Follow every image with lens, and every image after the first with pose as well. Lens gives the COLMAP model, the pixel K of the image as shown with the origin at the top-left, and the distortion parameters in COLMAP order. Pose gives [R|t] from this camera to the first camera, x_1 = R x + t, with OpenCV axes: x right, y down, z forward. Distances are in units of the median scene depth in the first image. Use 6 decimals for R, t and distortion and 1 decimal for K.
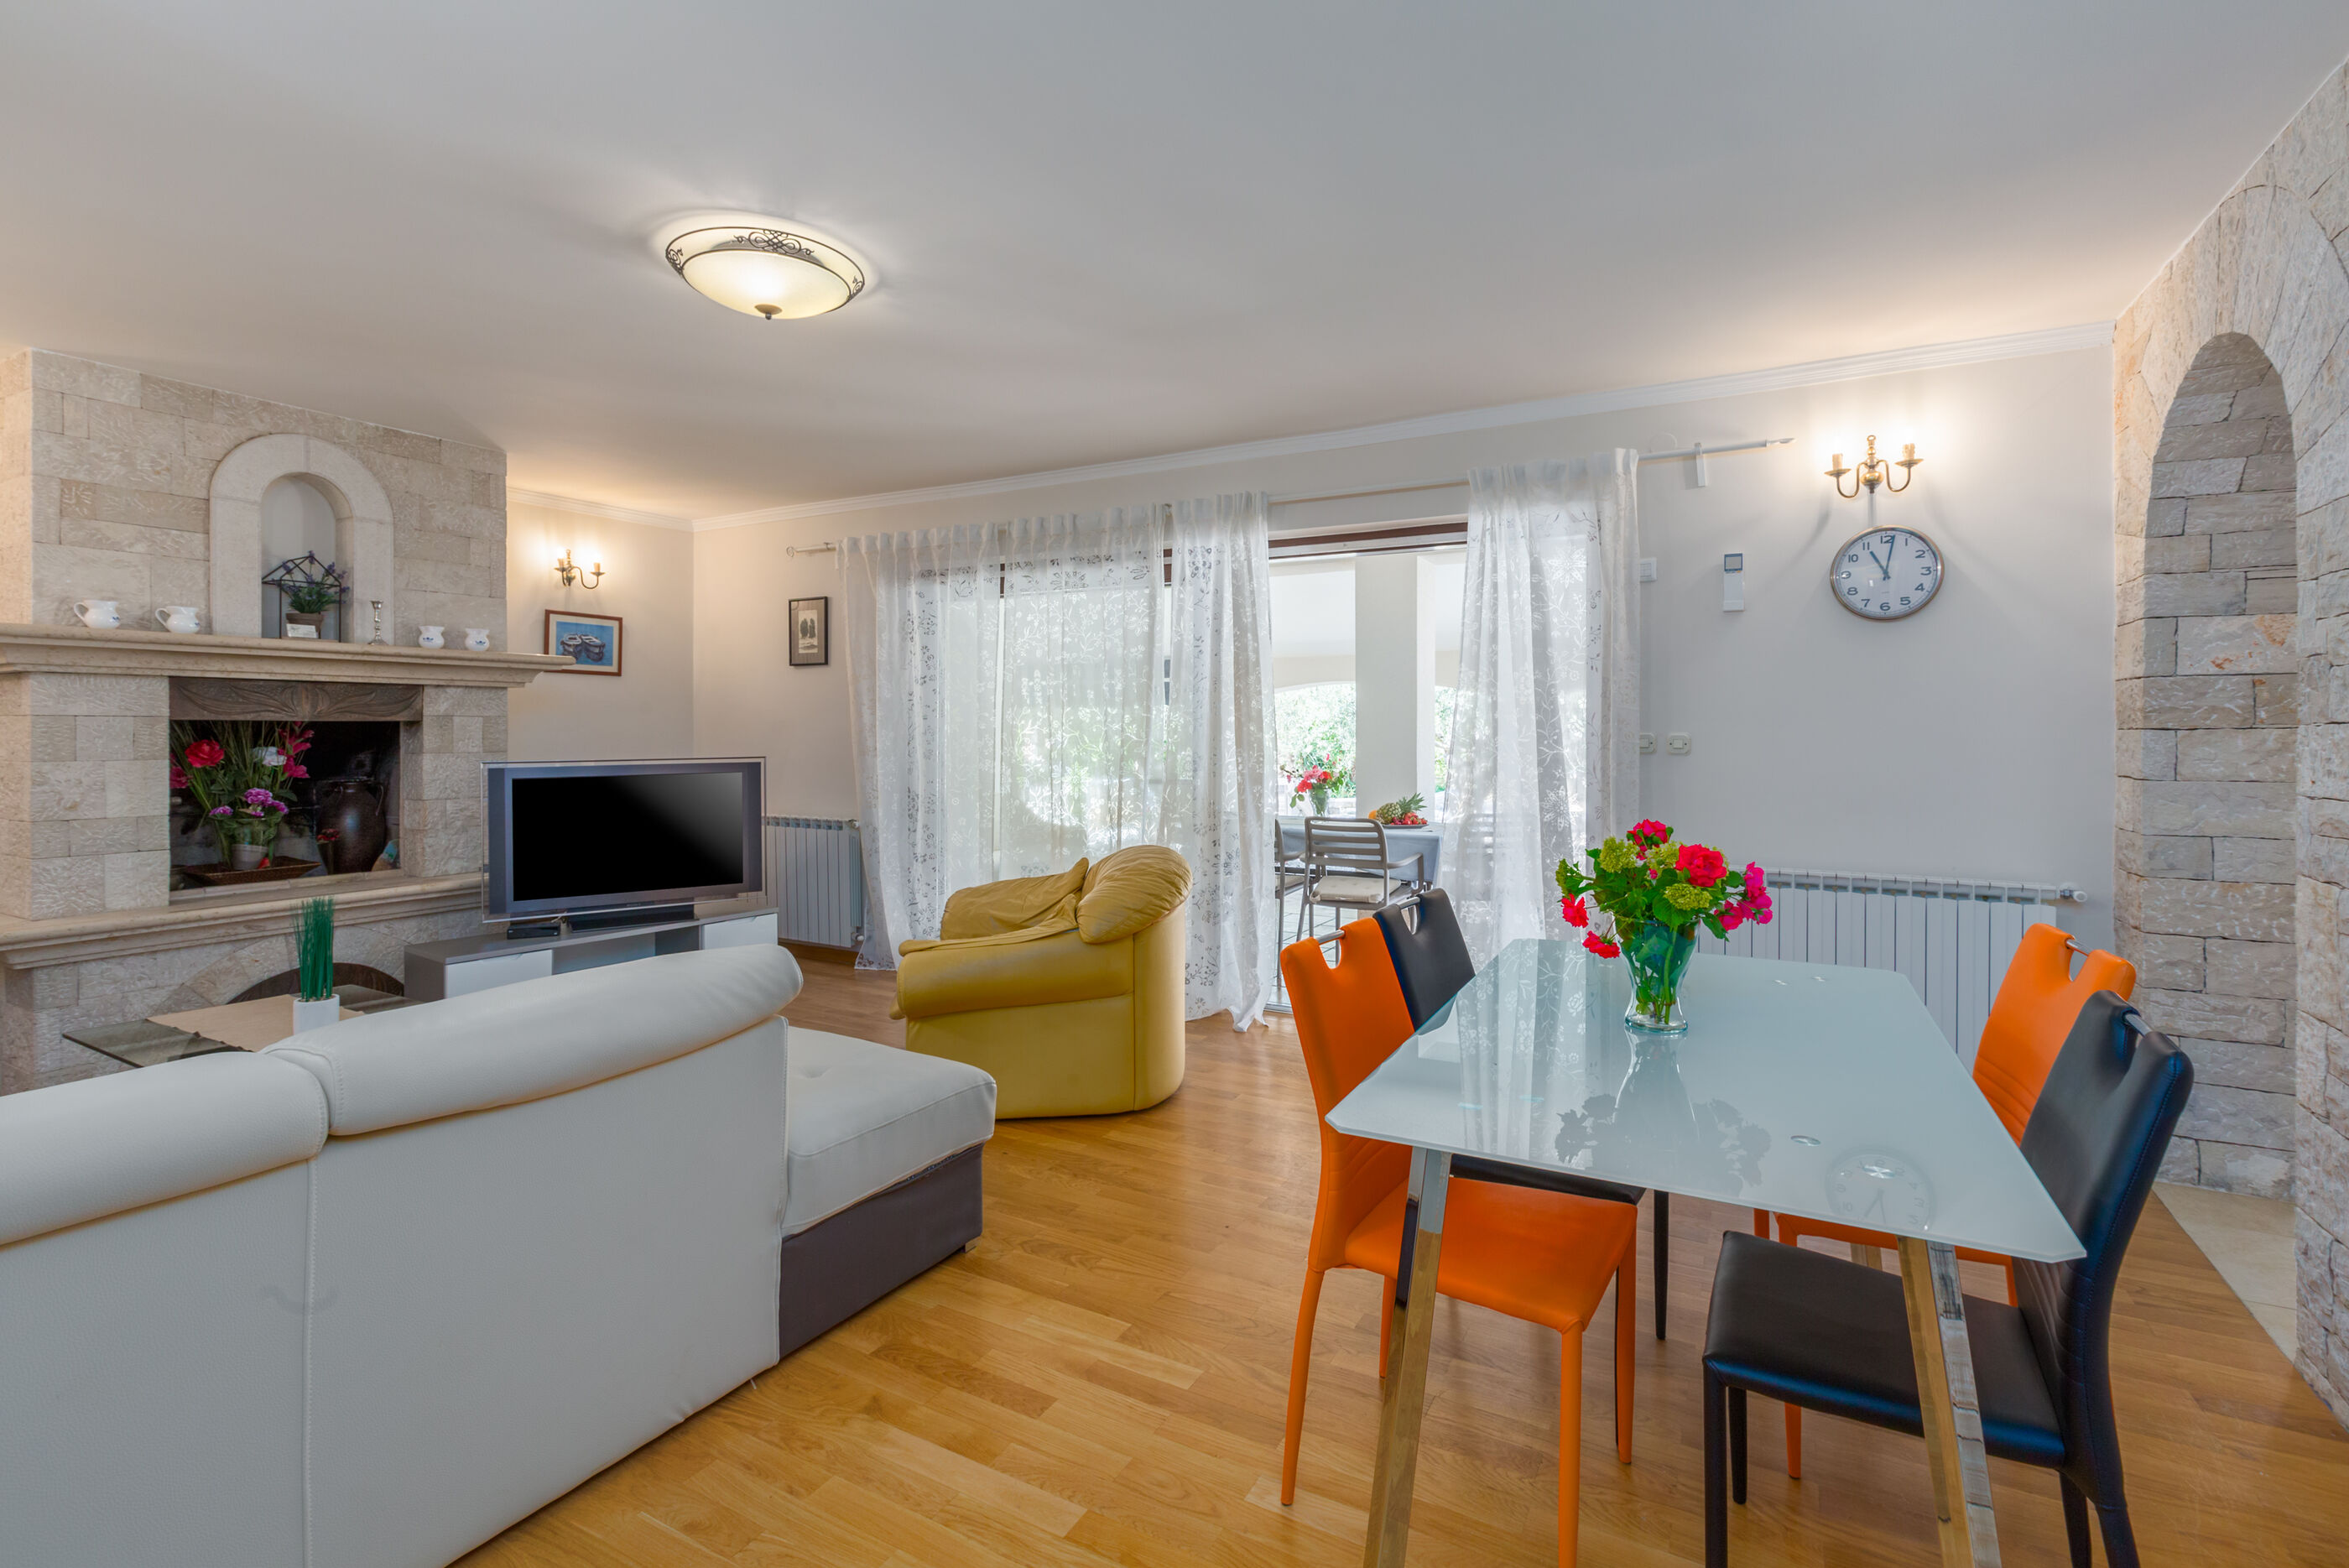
lens RADIAL K [[1081.0, 0, 1164.9], [0, 1081.0, 737.5], [0, 0, 1]] dist [0.009556, -0.002867]
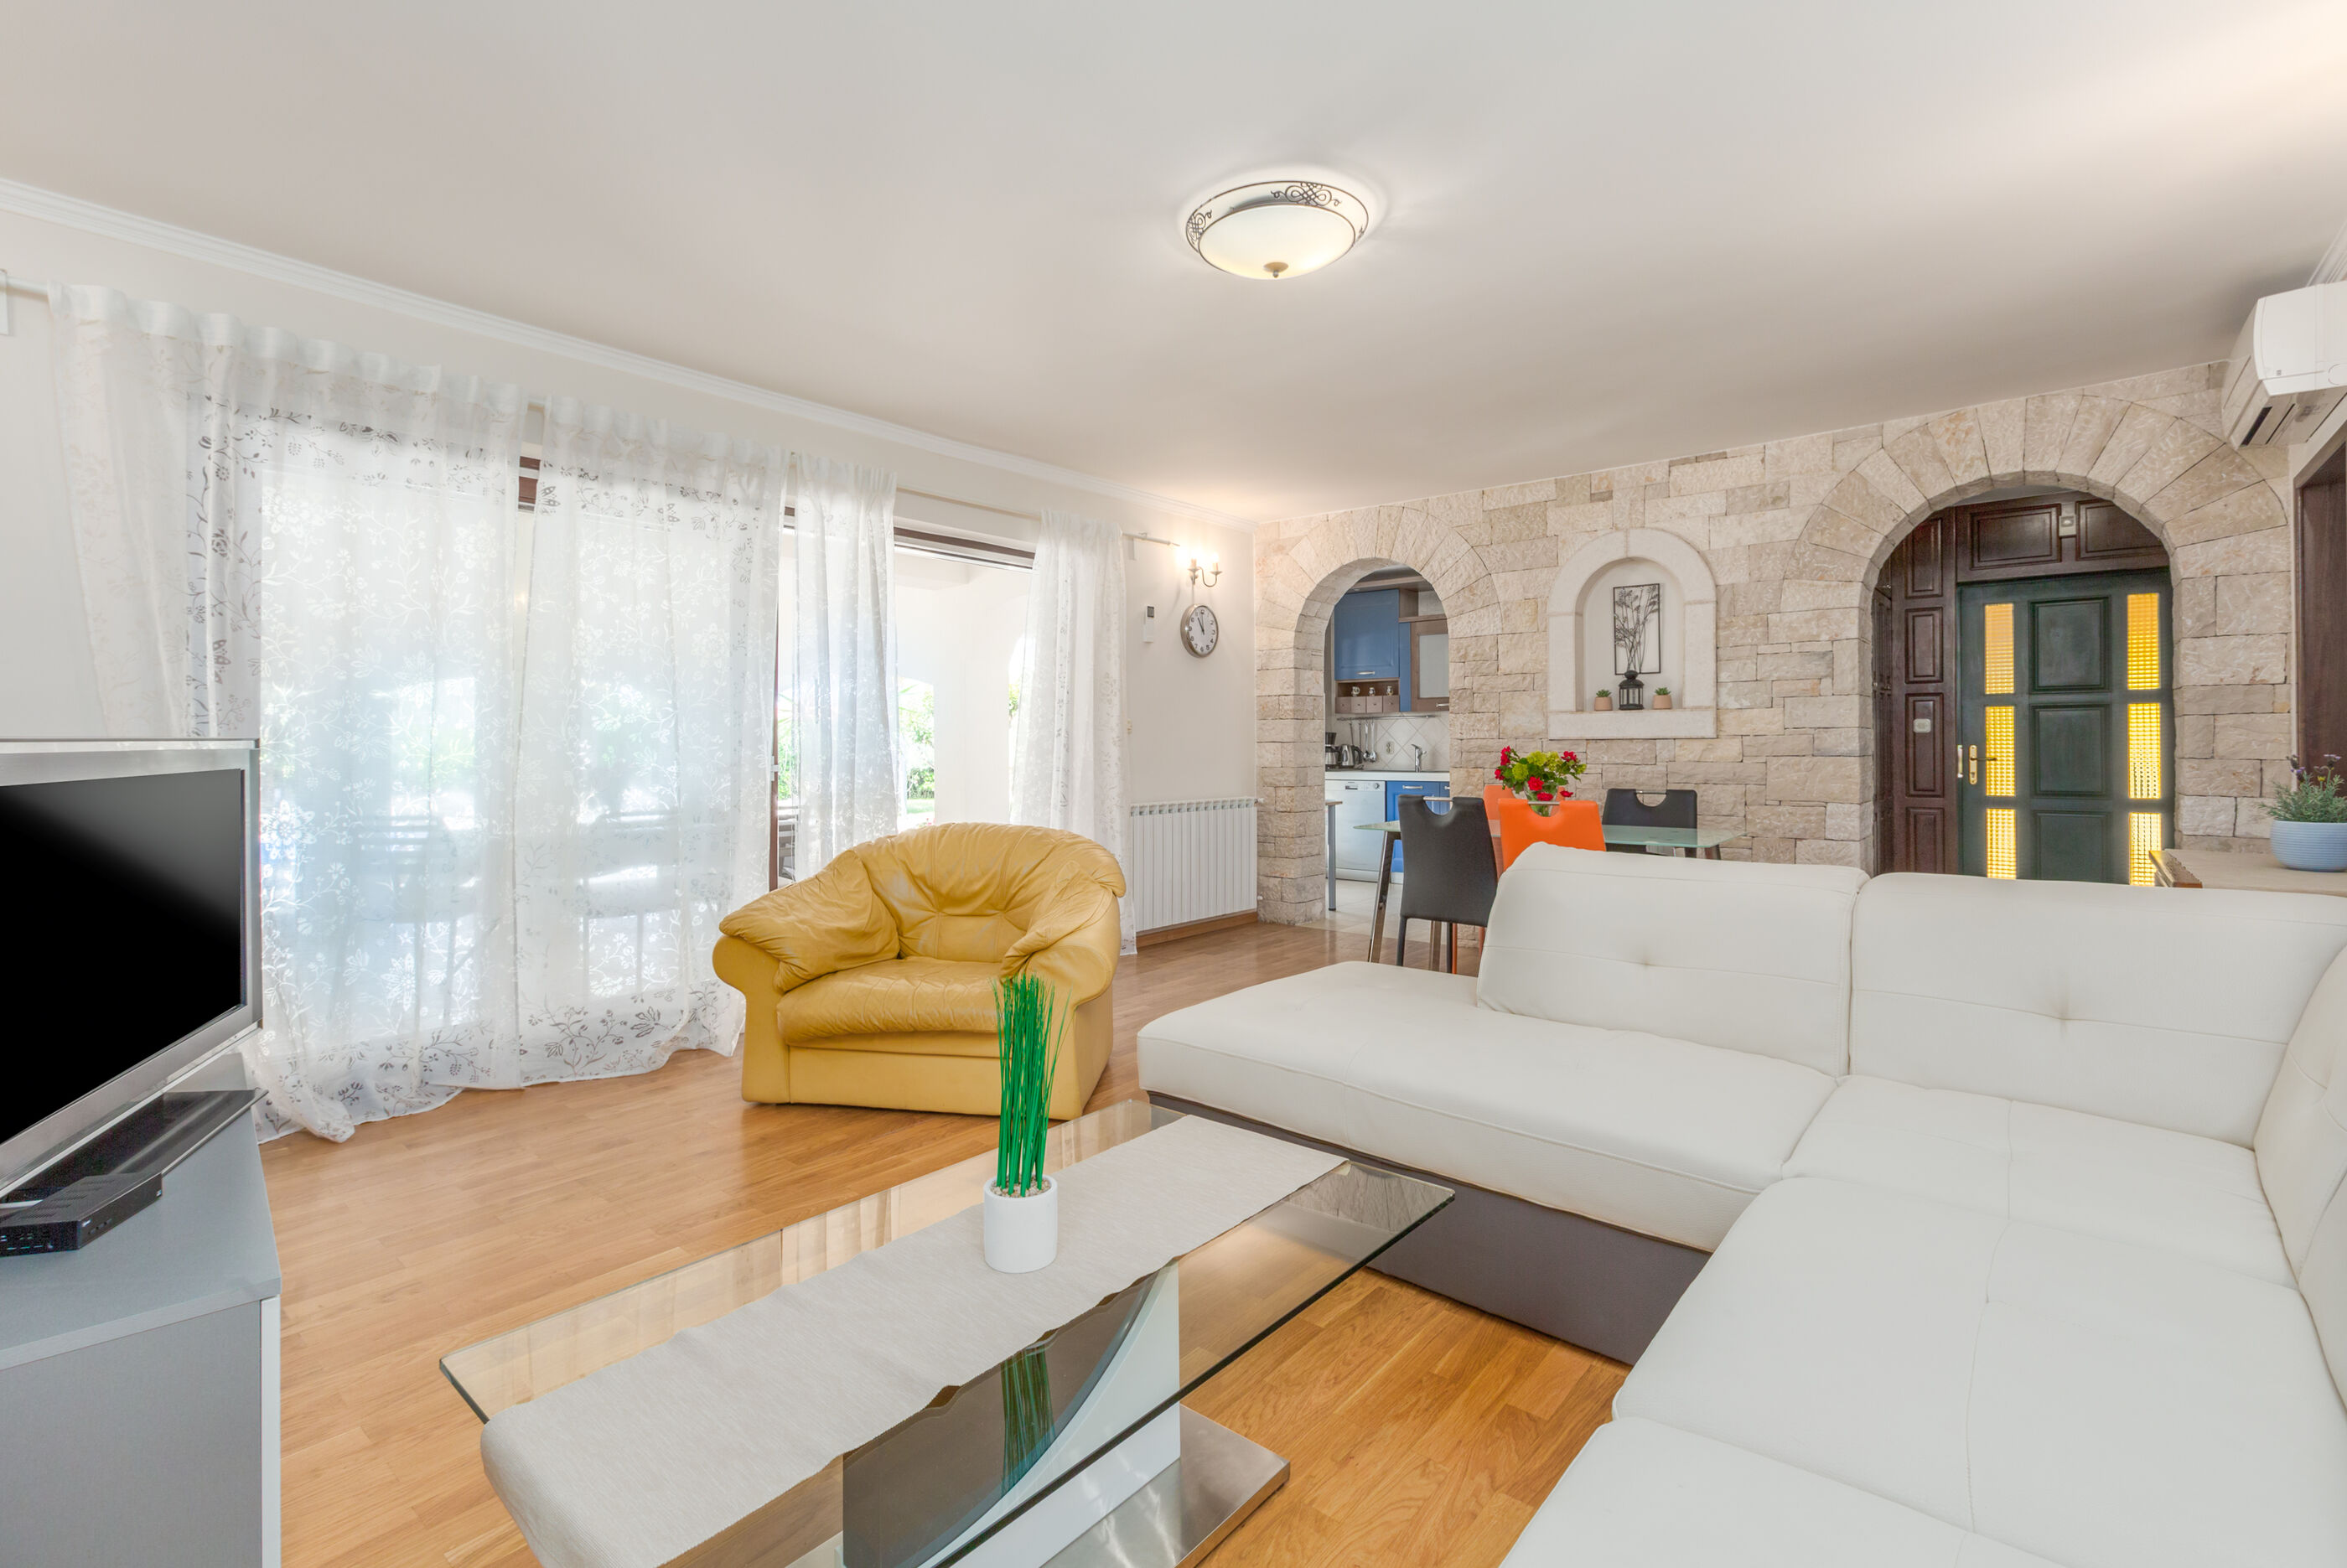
lens RADIAL K [[1080.0, 0, 1116.1], [0, 1080.0, 731.3], [0, 0, 1]] dist [0.009556, -0.002867]
pose [[0.242306, 0.011443, 0.970132, -0.892505], [0.007272, 0.999881, -0.013610, 0.031108], [-0.970173, 0.010353, 0.242194, 0.583630]]
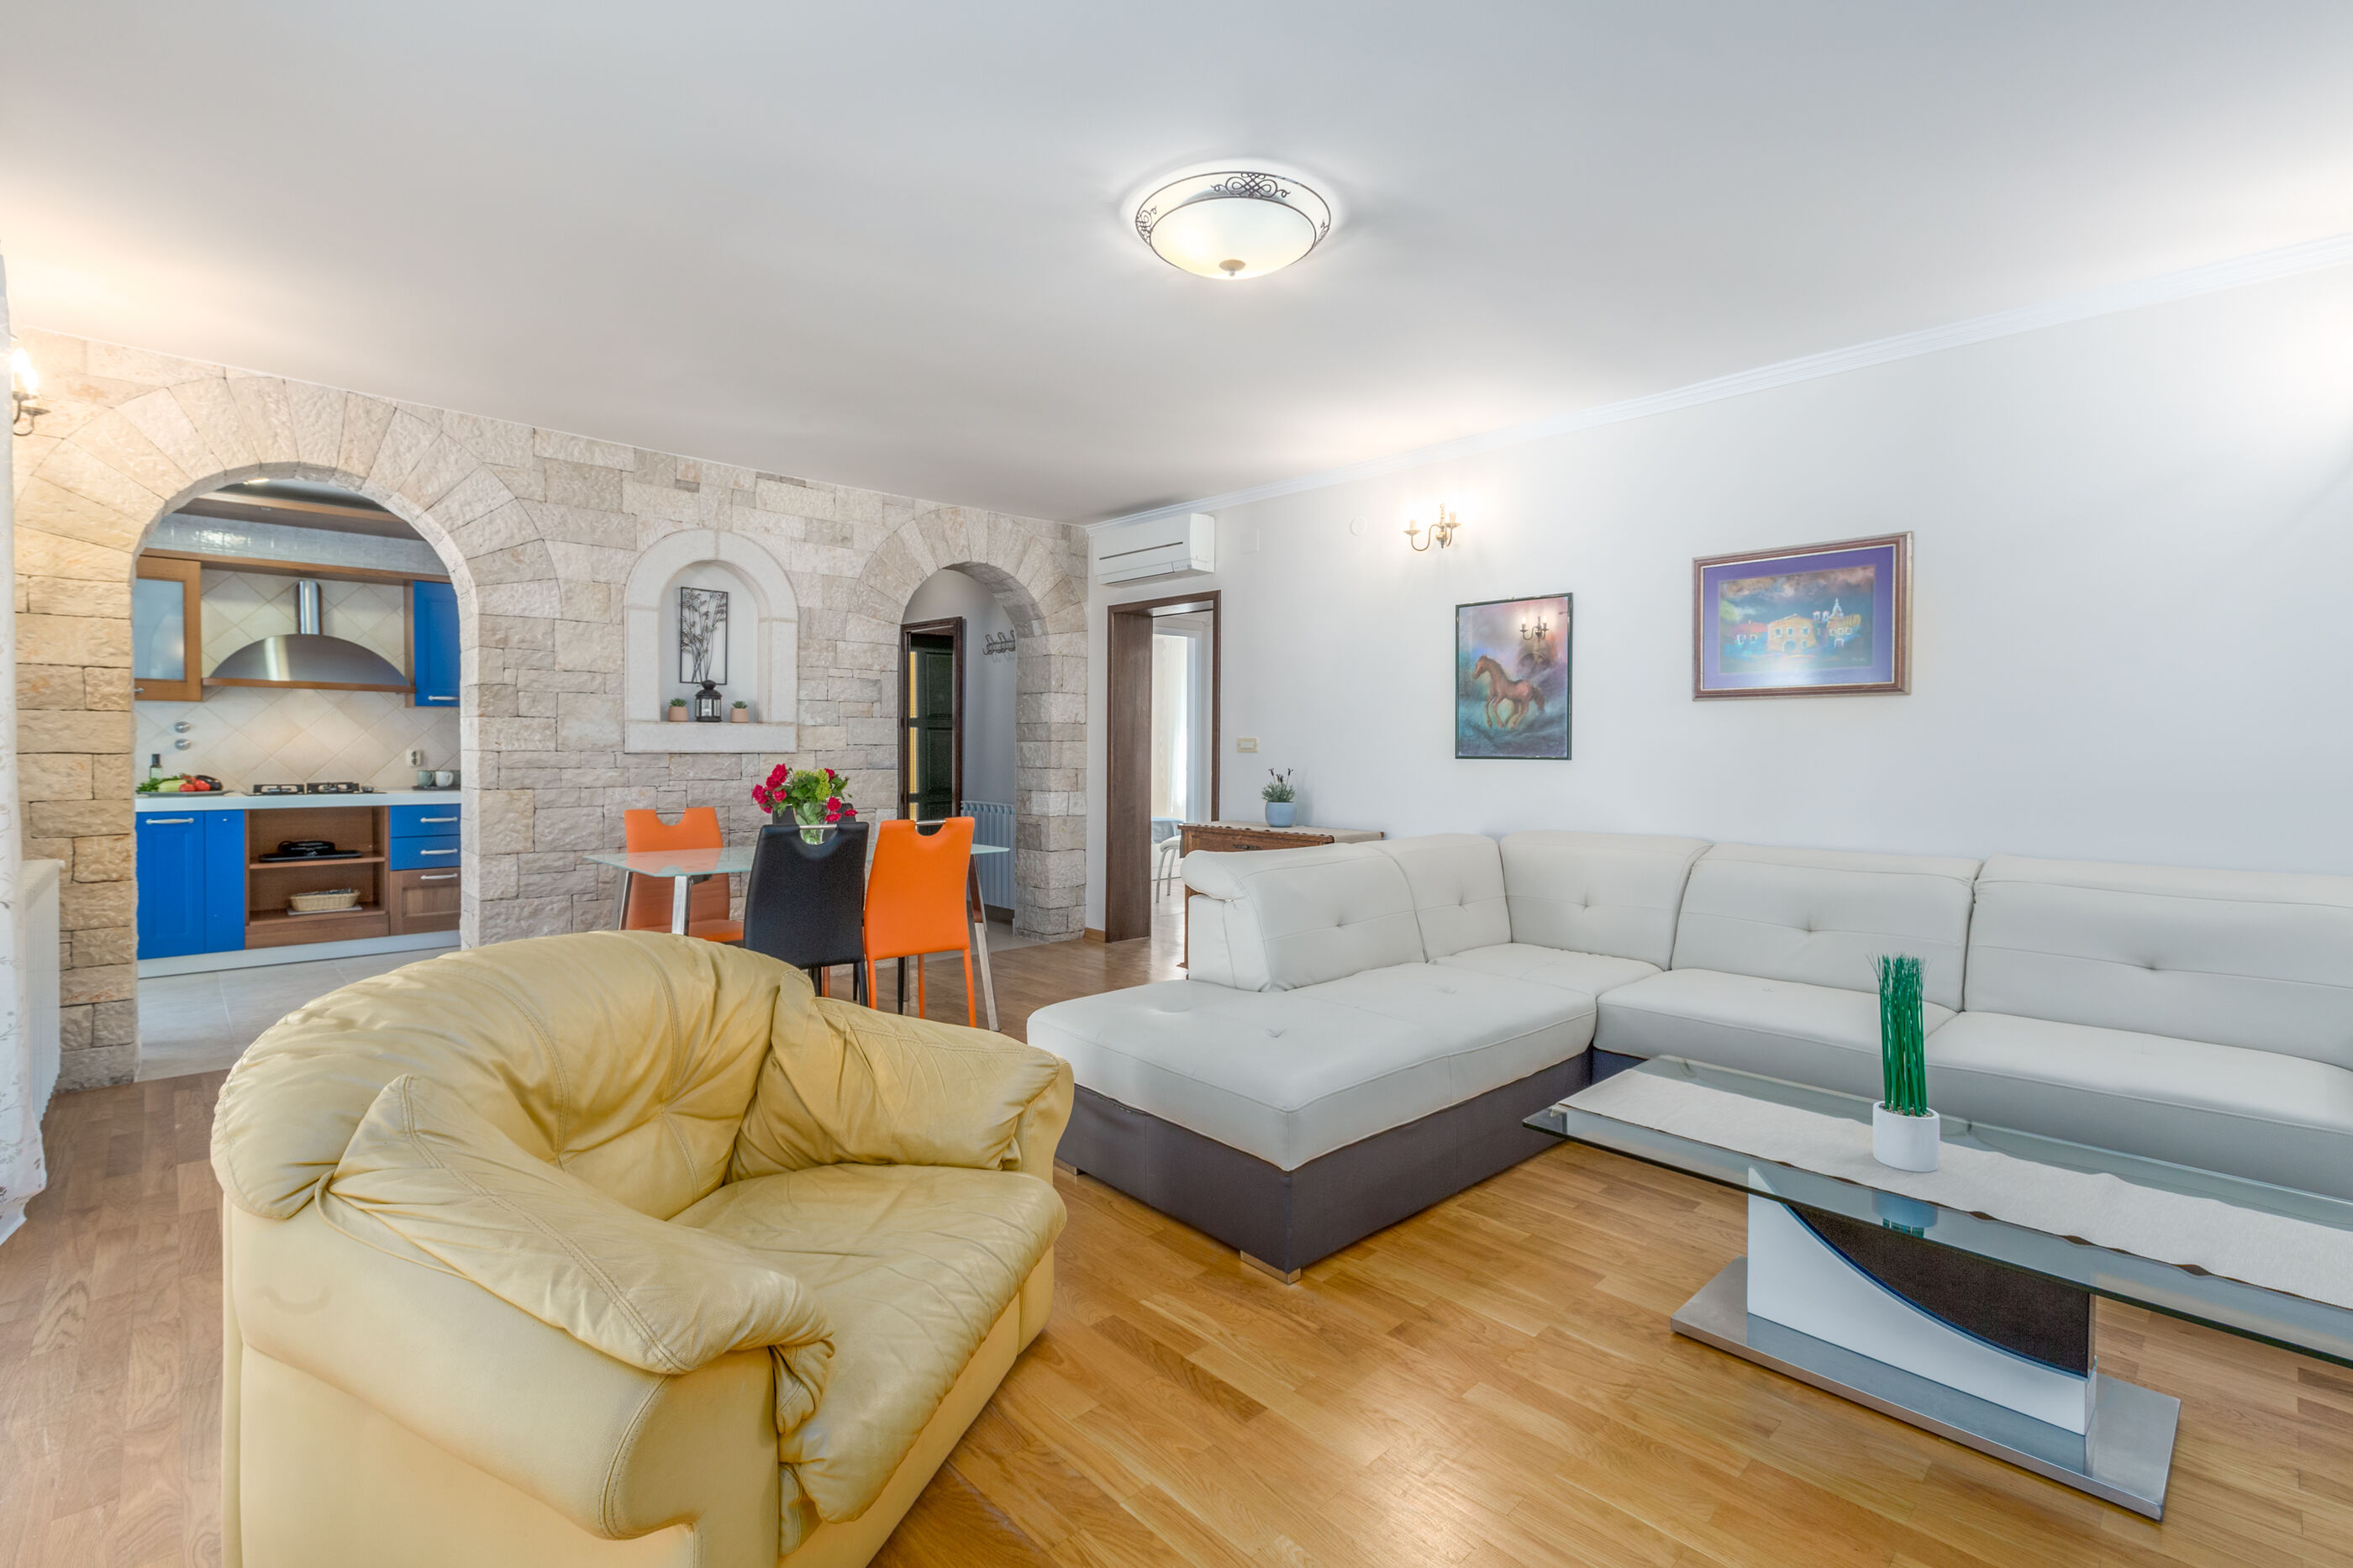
lens RADIAL K [[1082.8, 0, 1152.0], [0, 1082.8, 766.2], [0, 0, 1]] dist [0.009556, -0.002867]
pose [[-0.948084, -0.013631, 0.317728, -0.400446], [-0.007075, 0.999738, 0.021780, 0.014167], [-0.317942, 0.018401, -0.947932, 1.239774]]
